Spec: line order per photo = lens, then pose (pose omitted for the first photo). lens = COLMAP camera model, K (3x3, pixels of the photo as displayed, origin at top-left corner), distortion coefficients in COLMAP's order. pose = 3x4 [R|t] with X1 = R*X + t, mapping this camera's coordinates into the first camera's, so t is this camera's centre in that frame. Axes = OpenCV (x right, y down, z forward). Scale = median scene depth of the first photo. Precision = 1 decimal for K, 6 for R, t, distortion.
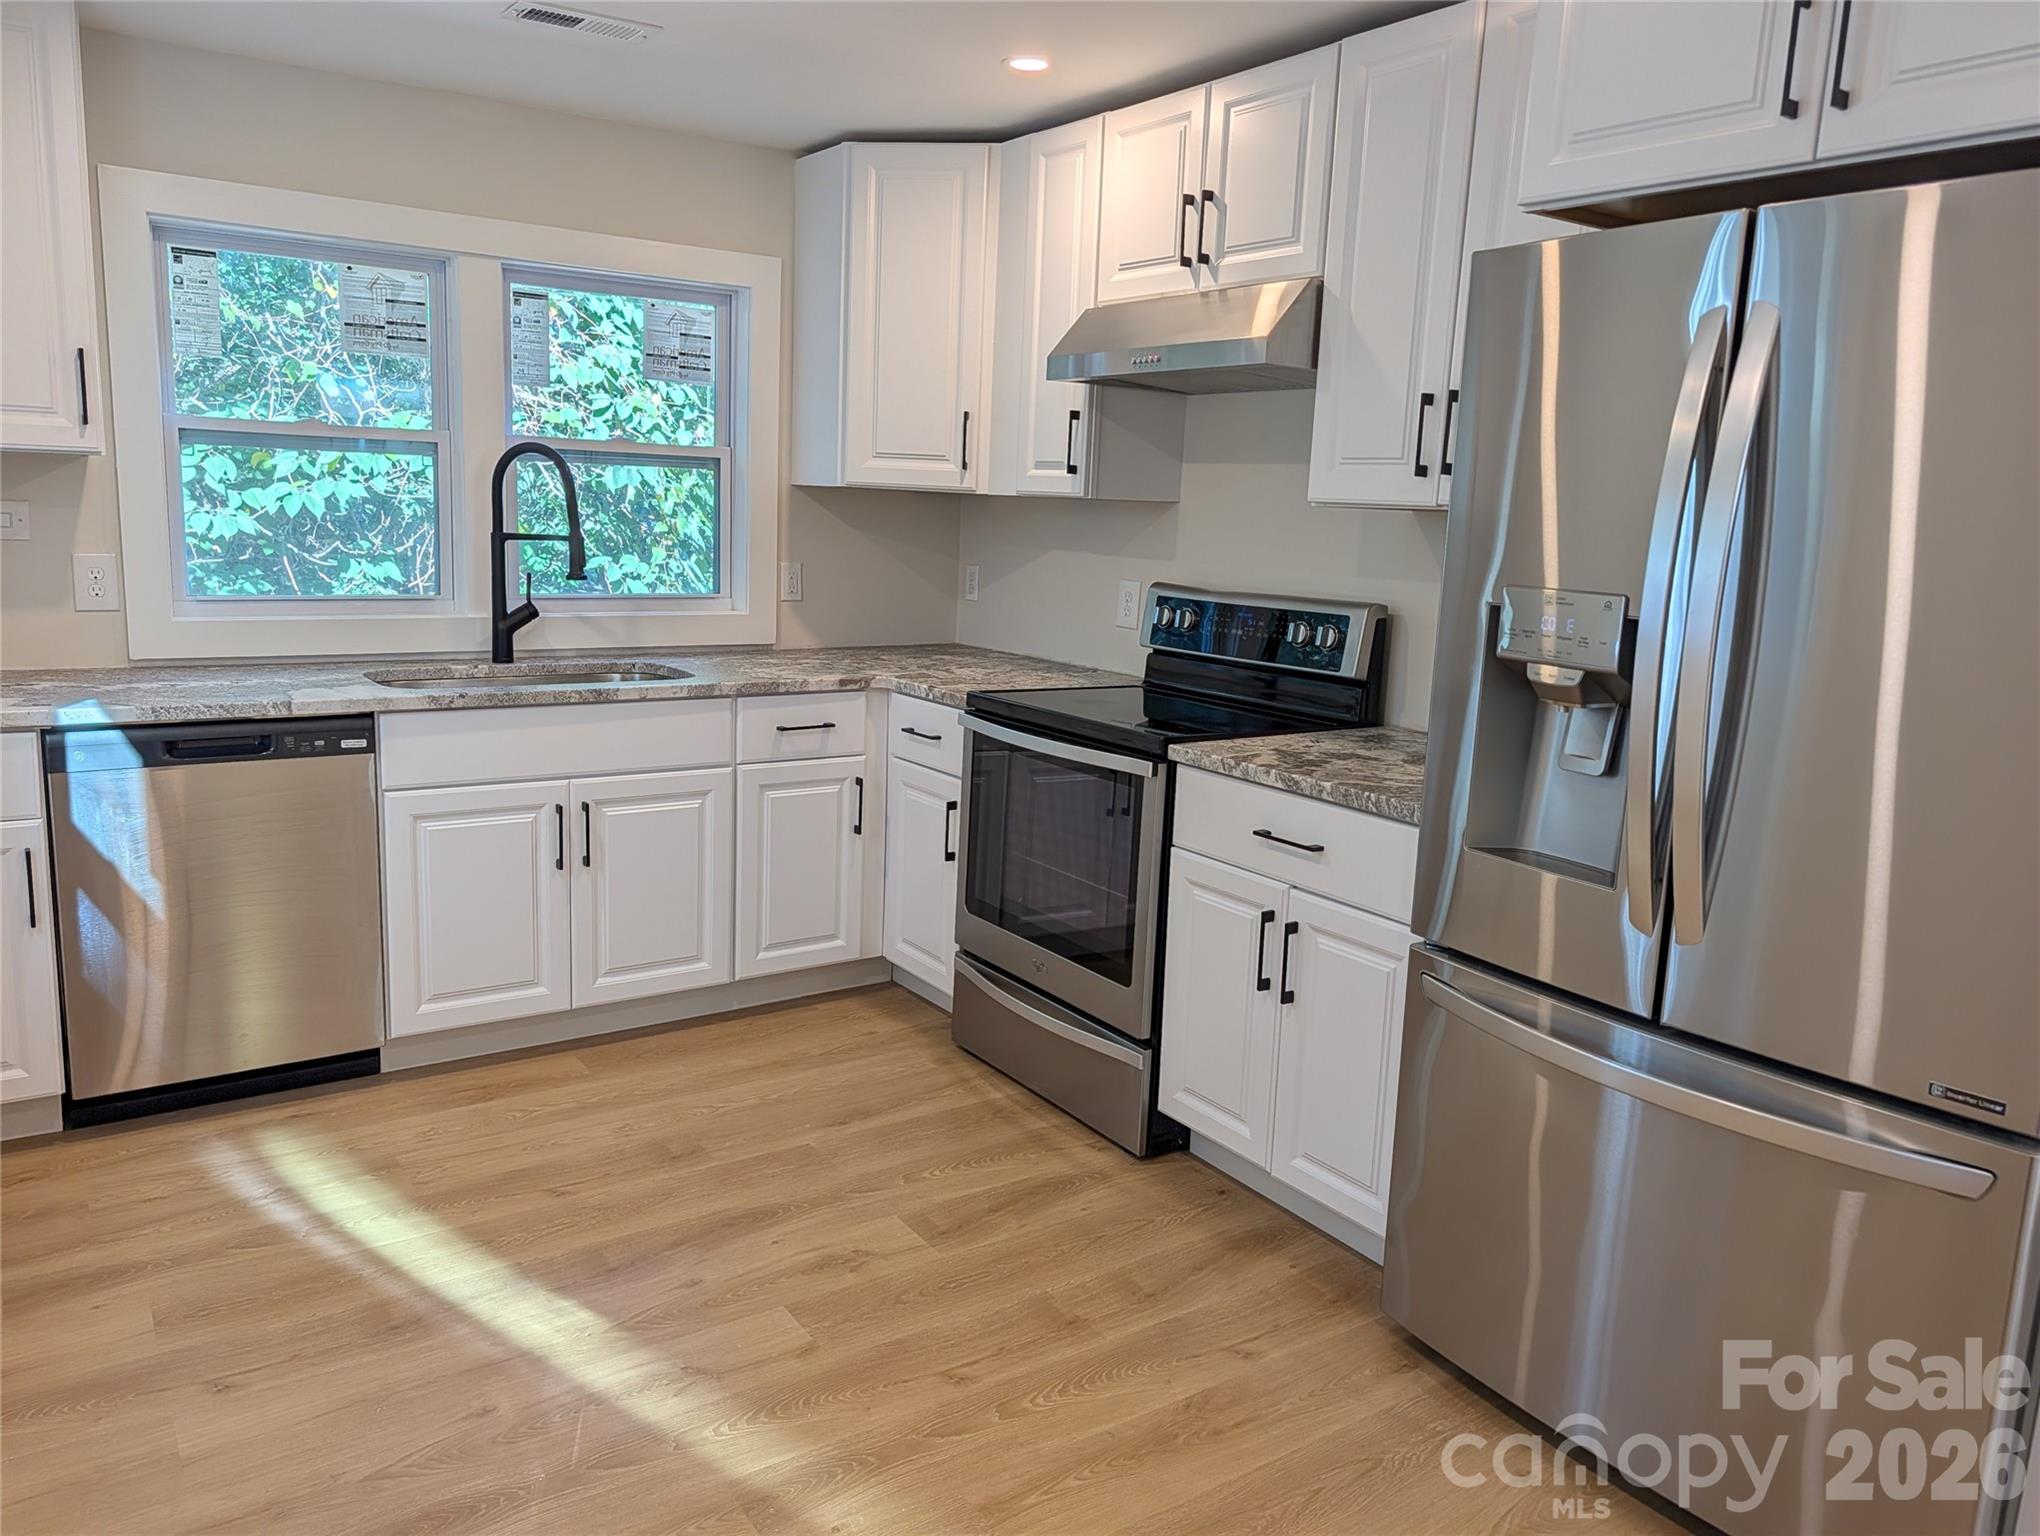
lens RADIAL K [[1449.3, 0, 1018.2], [0, 1449.3, 789.1], [0, 0, 1]] dist [0.087986, -0.192211]
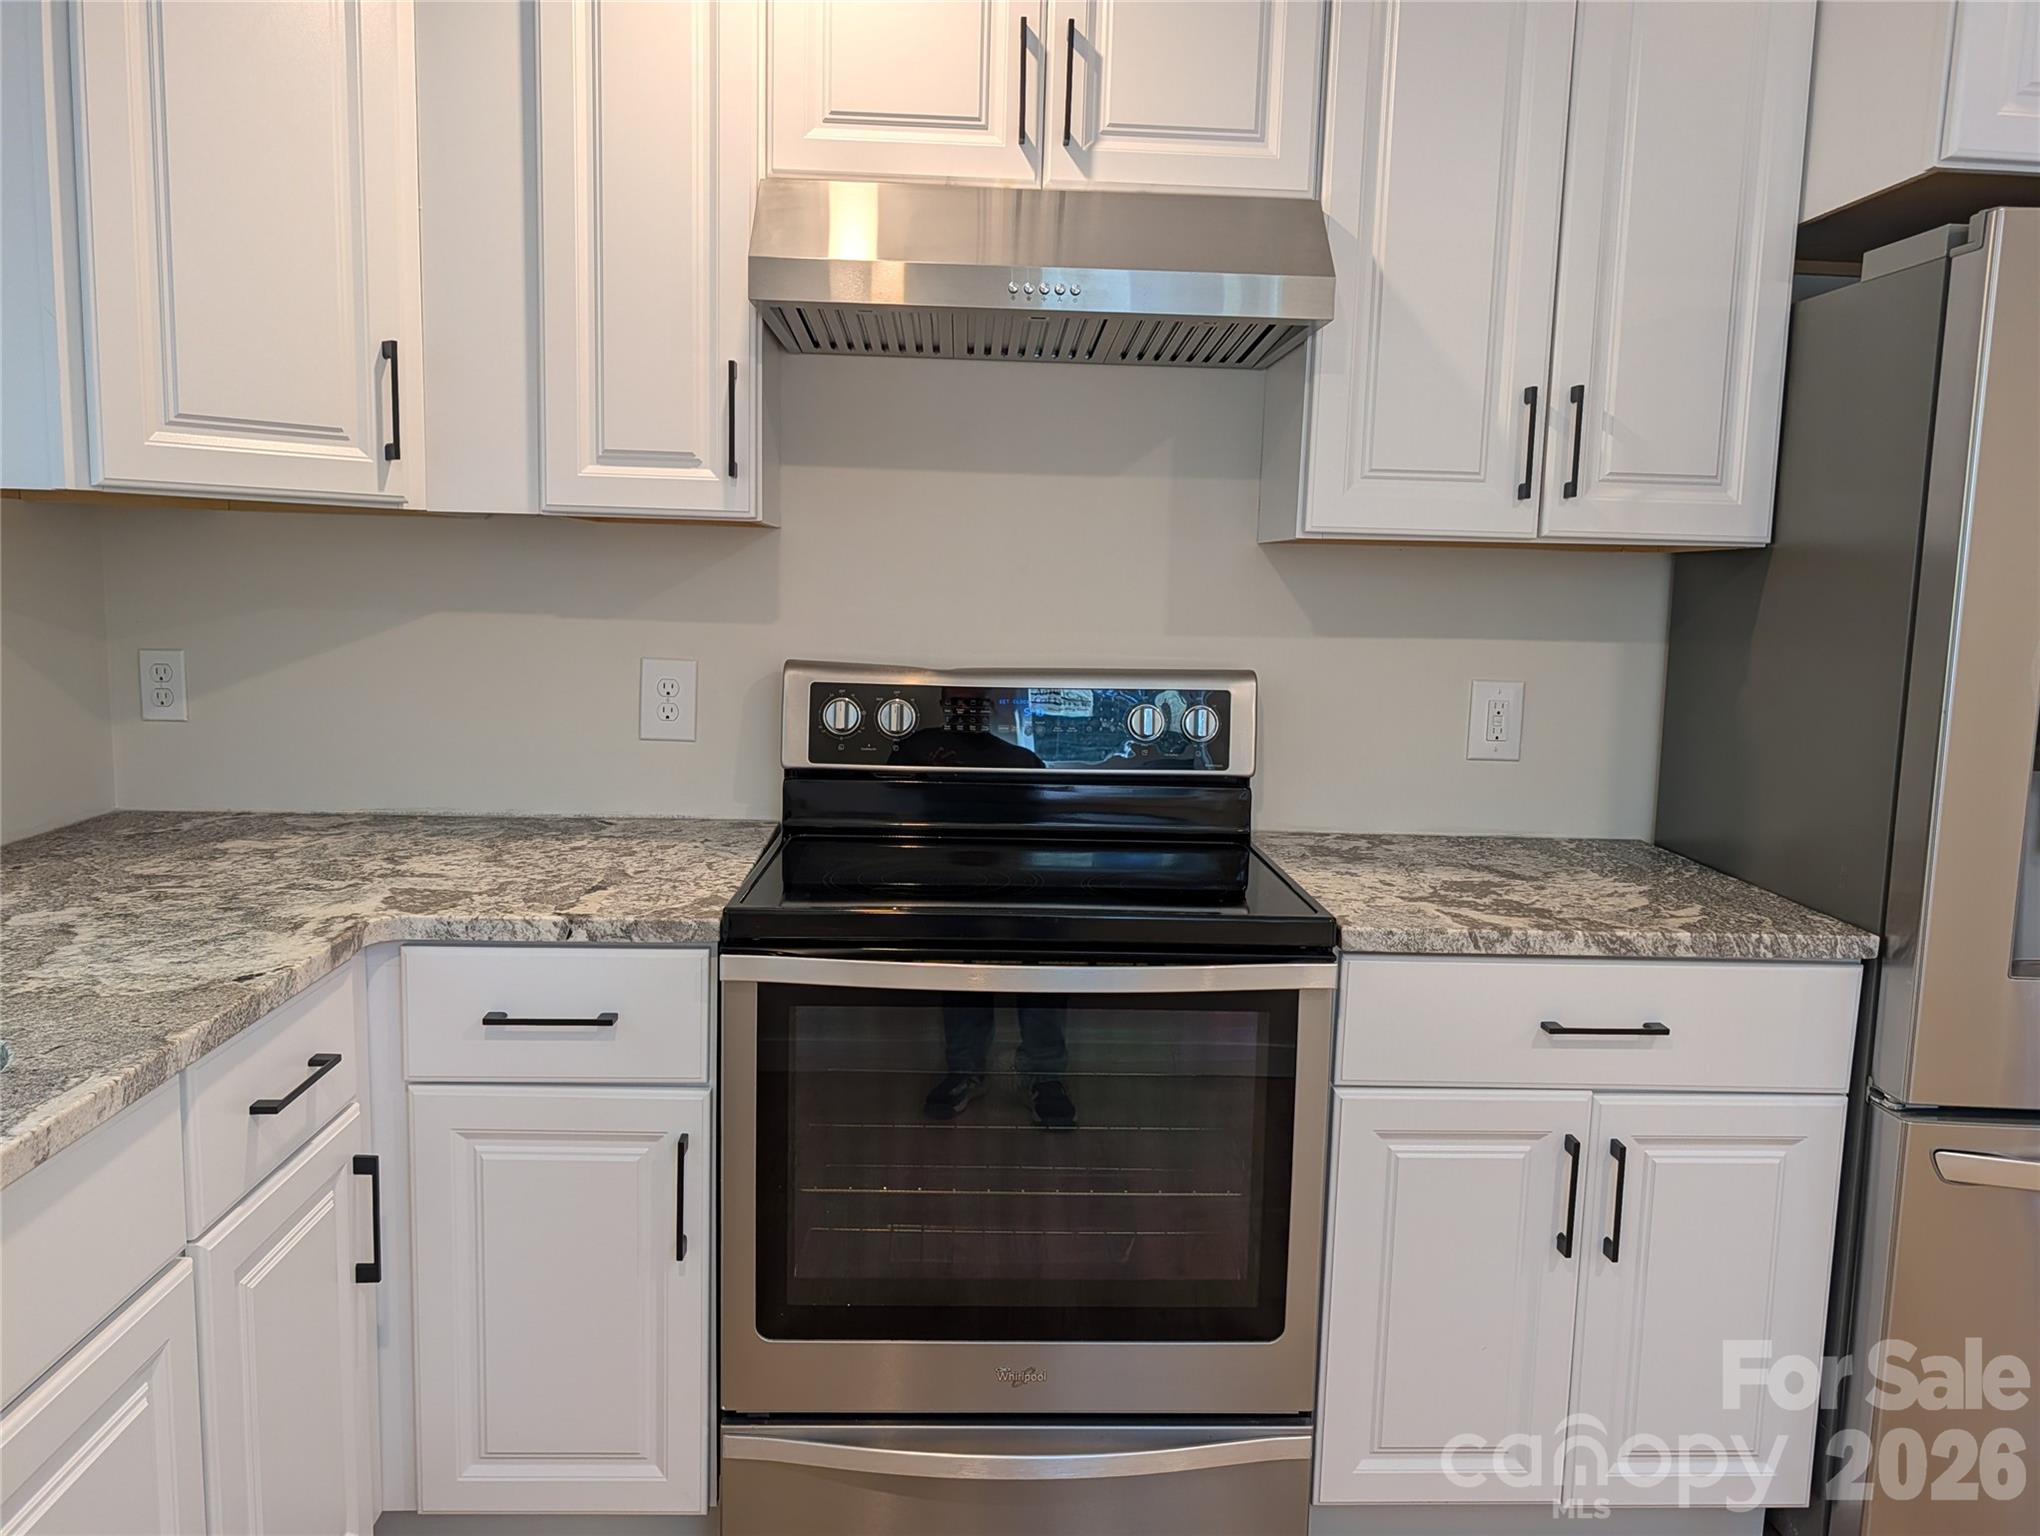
lens RADIAL K [[1447.0, 0, 1020.0], [0, 1447.0, 768.0], [0, 0, 1]] dist [-0.003584, -0.004415]
pose [[0.529423, -0.135830, 0.837414, -0.378183], [0.159024, 0.985492, 0.059312, -0.125128], [-0.833320, 0.101768, 0.543342, 0.633044]]
